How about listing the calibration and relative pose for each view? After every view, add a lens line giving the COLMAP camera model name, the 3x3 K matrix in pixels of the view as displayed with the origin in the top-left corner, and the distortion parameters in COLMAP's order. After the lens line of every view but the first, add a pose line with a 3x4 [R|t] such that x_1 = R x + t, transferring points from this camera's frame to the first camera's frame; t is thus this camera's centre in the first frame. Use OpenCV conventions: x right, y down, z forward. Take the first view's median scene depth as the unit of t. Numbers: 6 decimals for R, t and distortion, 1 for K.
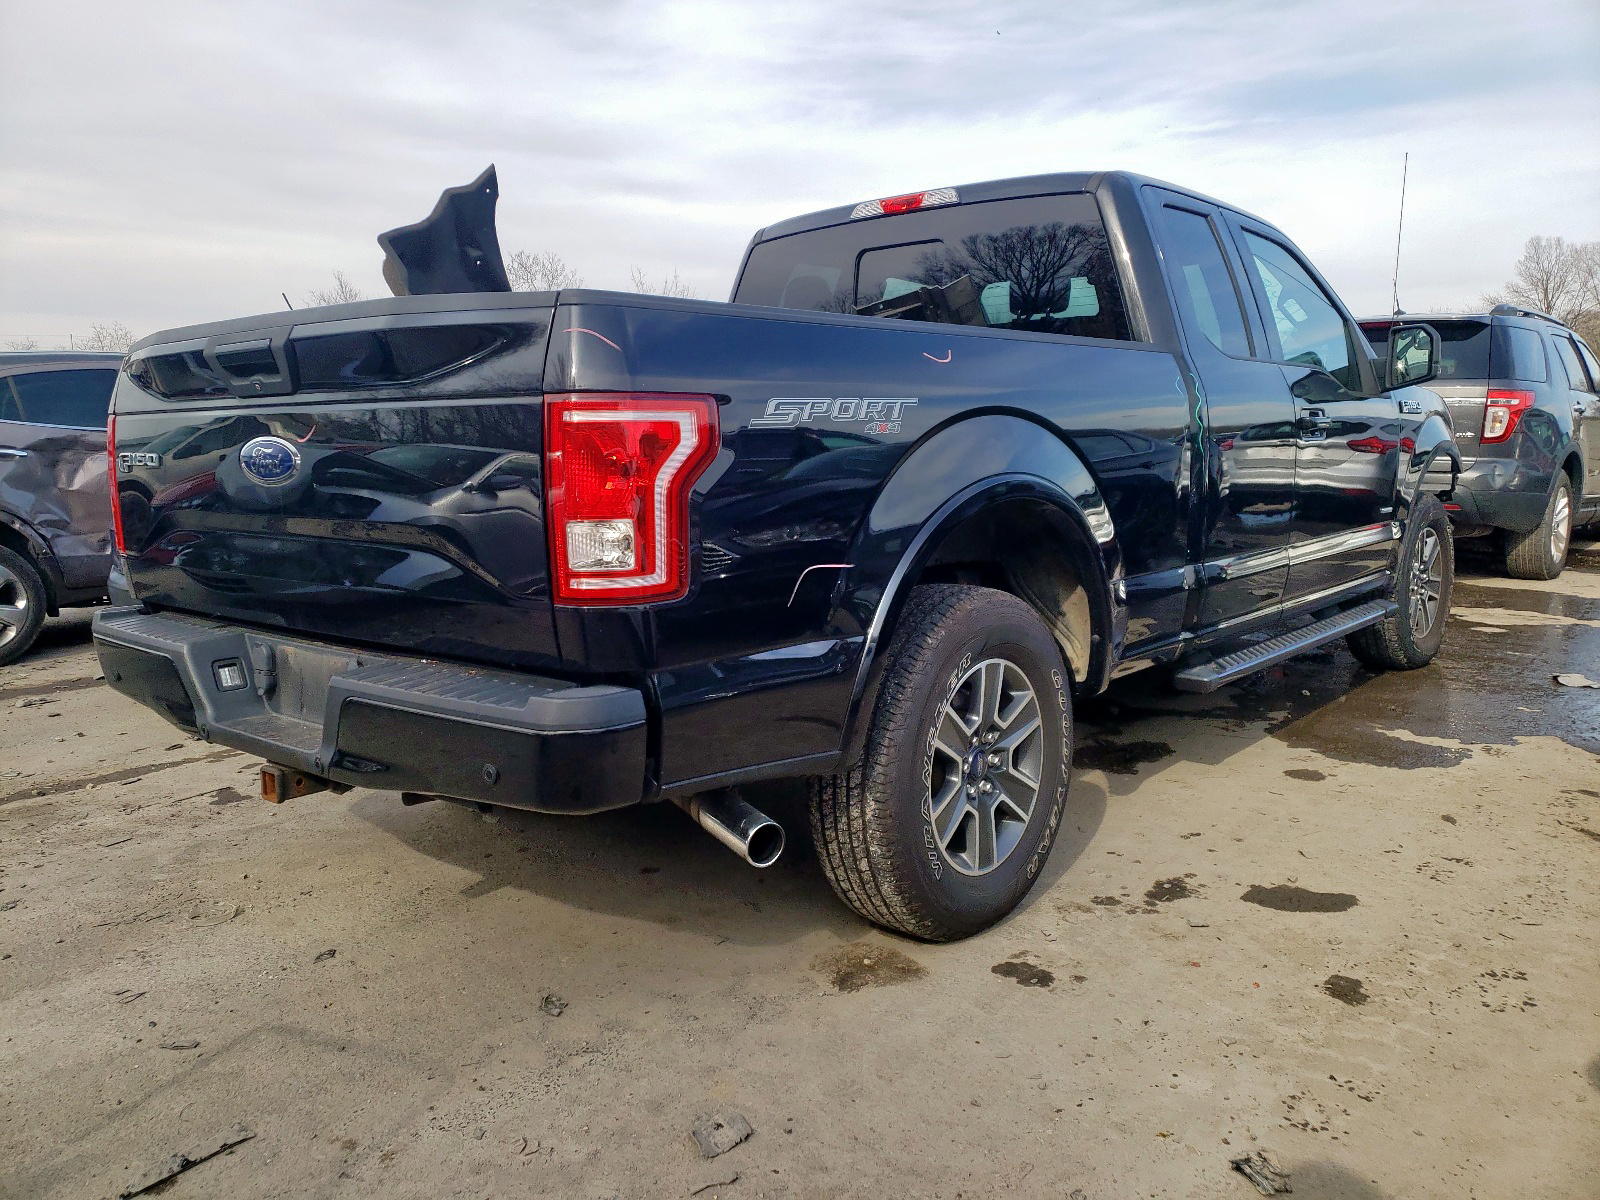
lens RADIAL K [[1266.9, 0, 800.0], [0, 1266.9, 600.0], [0, 0, 1]] dist [0.011822, 0.002633]
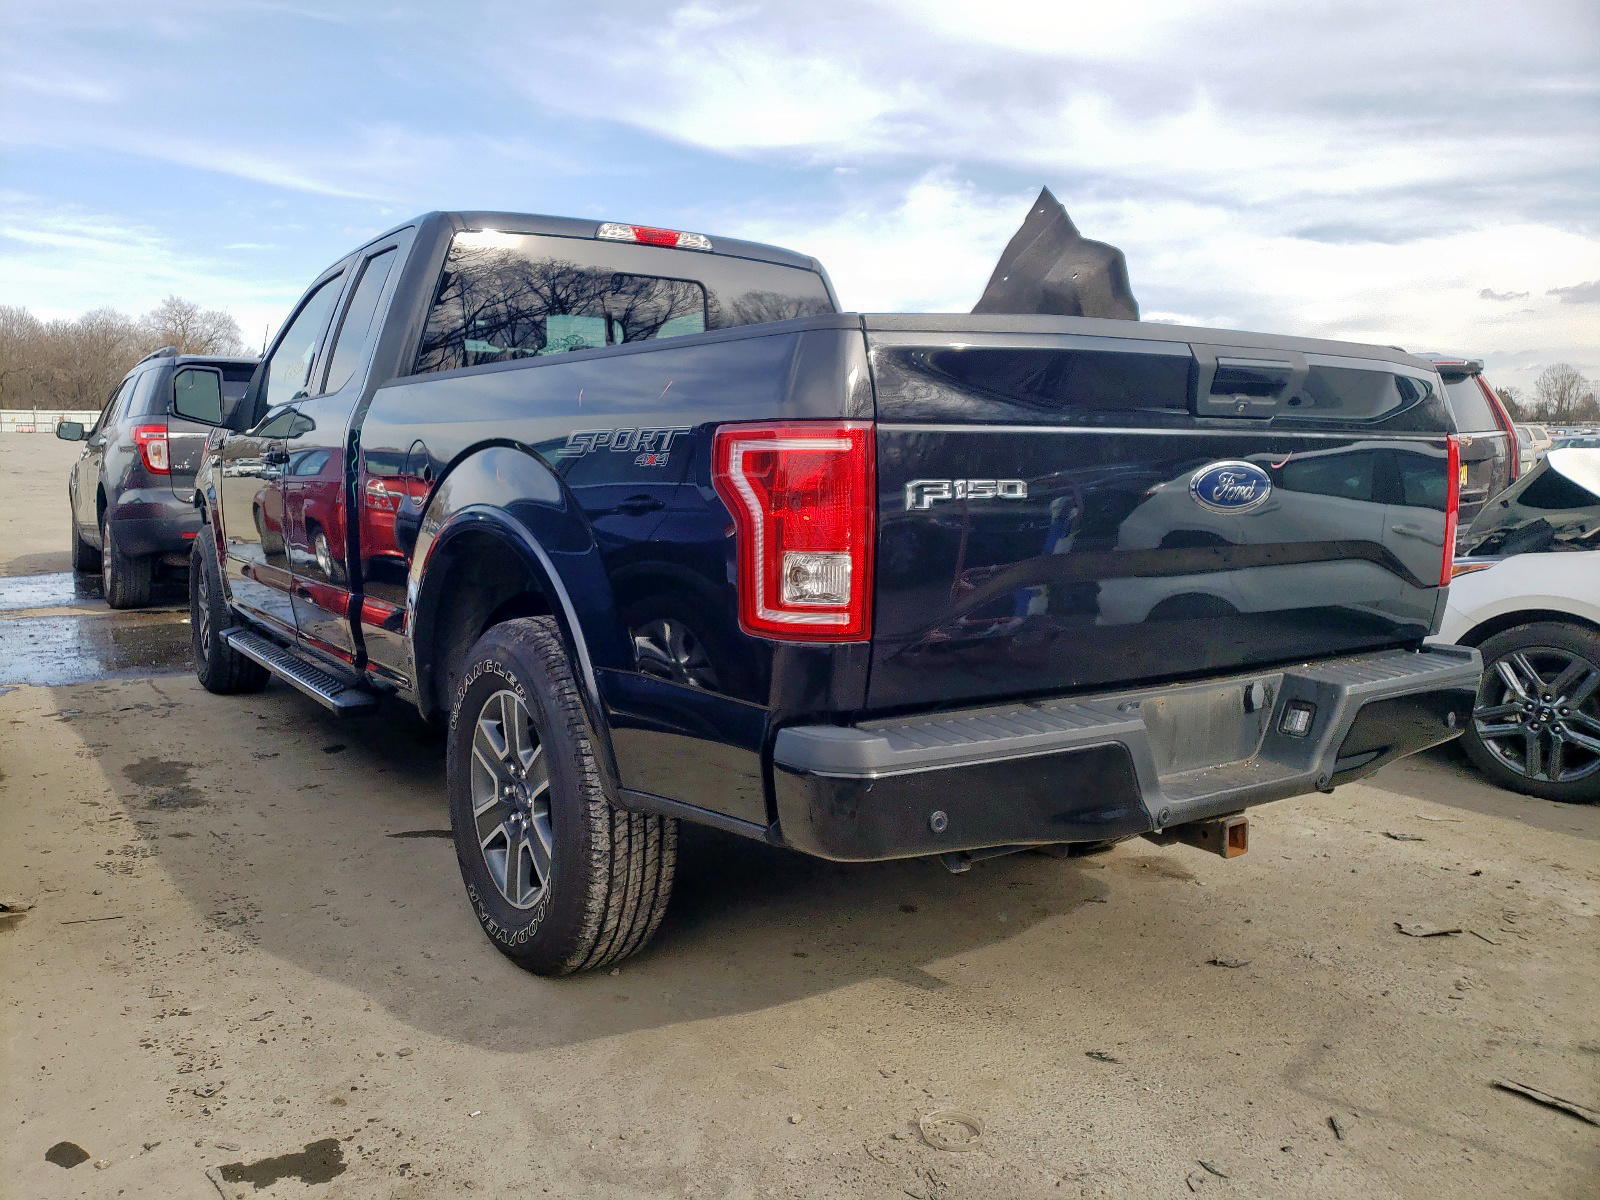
lens RADIAL K [[1224.3, 0, 800.0], [0, 1224.3, 600.0], [0, 0, 1]] dist [0.031094, 0.002012]
pose [[0.263540, -0.088636, 0.960568, -1.044347], [0.105775, 0.992421, 0.062555, -0.094263], [-0.958832, 0.085118, 0.270918, 0.806368]]
